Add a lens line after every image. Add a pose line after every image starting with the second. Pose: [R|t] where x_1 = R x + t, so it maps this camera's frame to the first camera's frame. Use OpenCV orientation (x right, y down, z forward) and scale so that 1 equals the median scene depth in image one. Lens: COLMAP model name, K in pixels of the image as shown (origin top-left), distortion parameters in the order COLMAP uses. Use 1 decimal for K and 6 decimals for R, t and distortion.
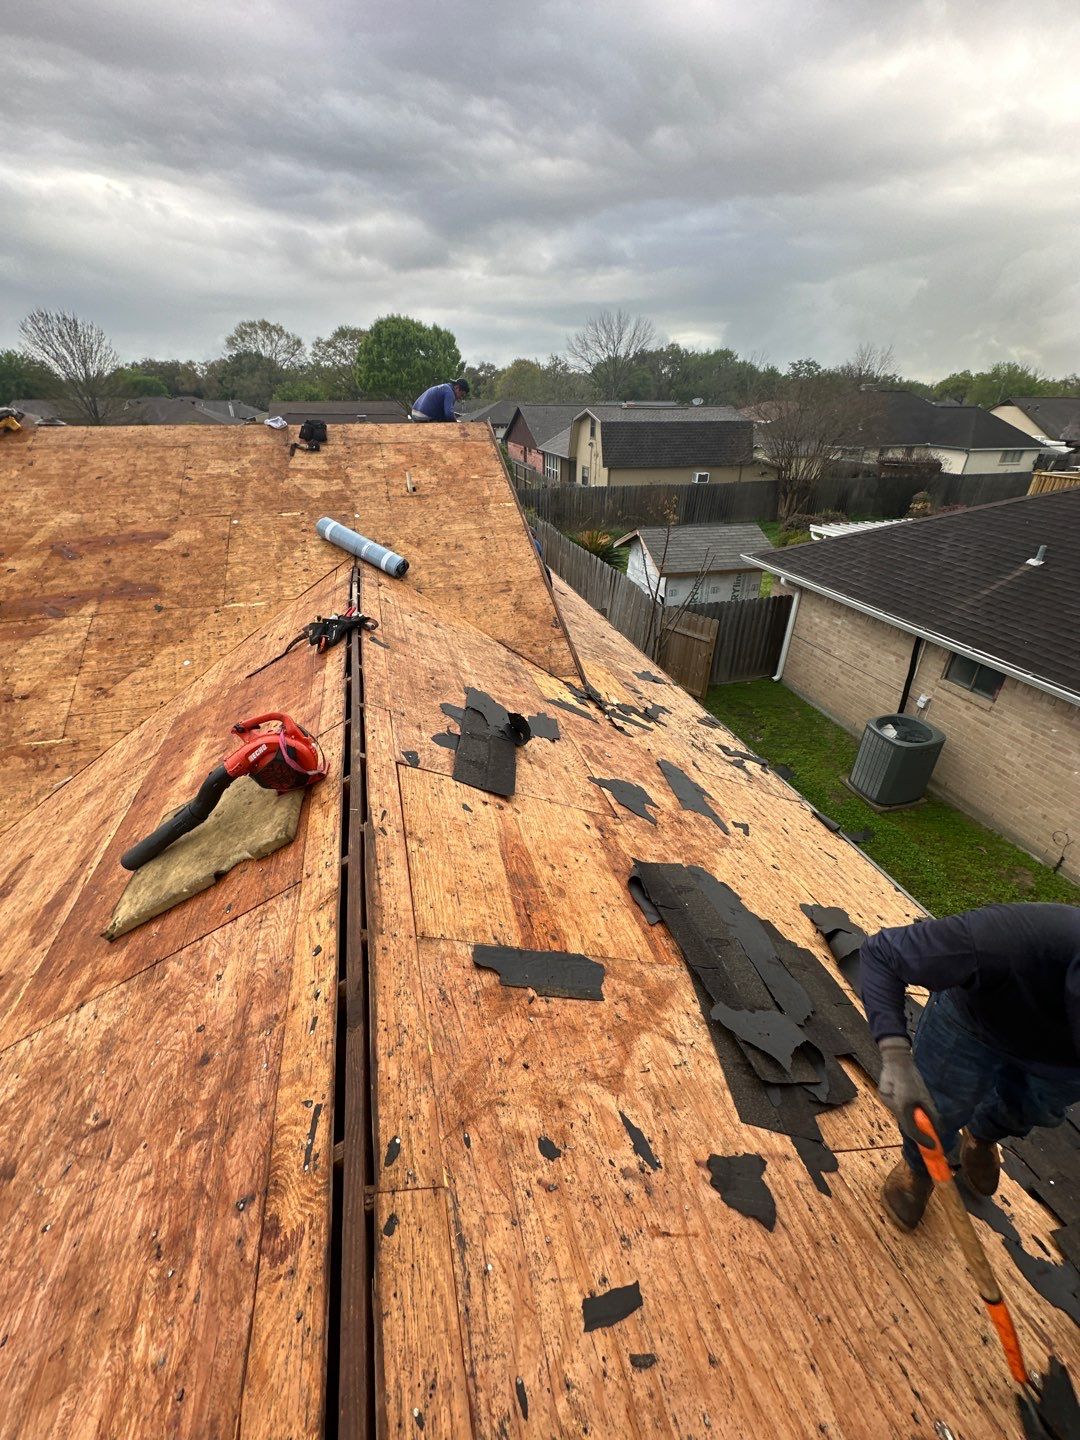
lens RADIAL K [[574.8, 0, 542.2], [0, 574.8, 720.5], [0, 0, 1]] dist [-0.001233, 0.000481]
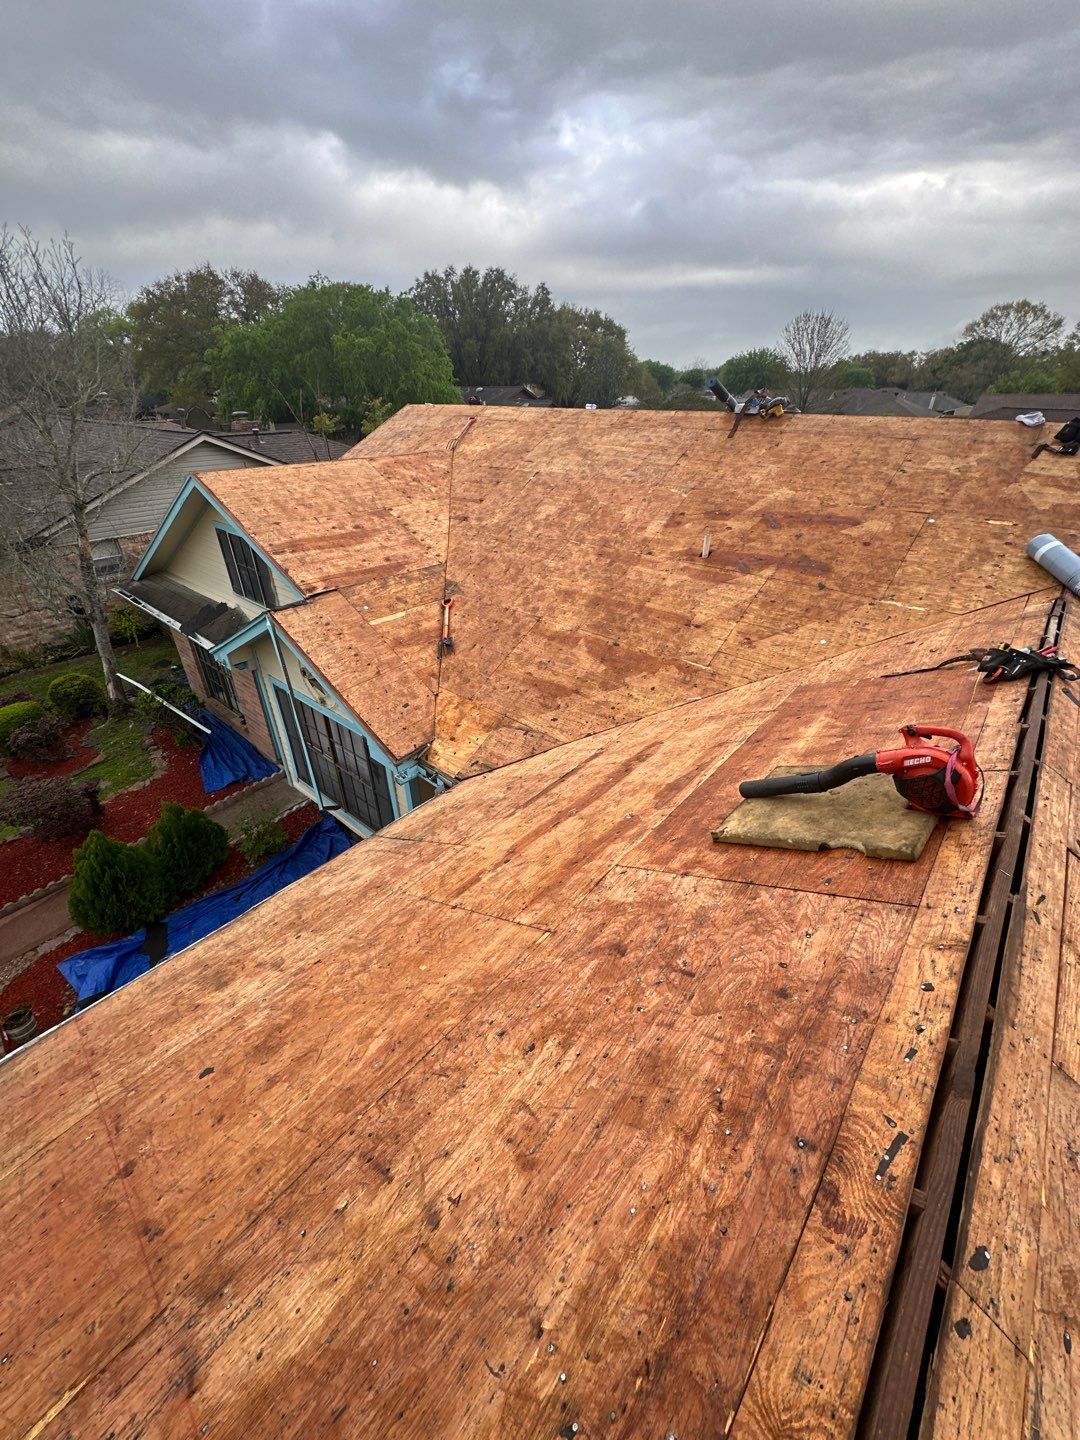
lens RADIAL K [[574.8, 0, 542.2], [0, 574.8, 720.5], [0, 0, 1]] dist [-0.001233, 0.000481]
pose [[0.556469, 0.418435, -0.717812, -0.109969], [-0.409996, 0.889710, 0.200798, 0.036499], [0.722665, 0.182562, 0.666653, -0.069339]]
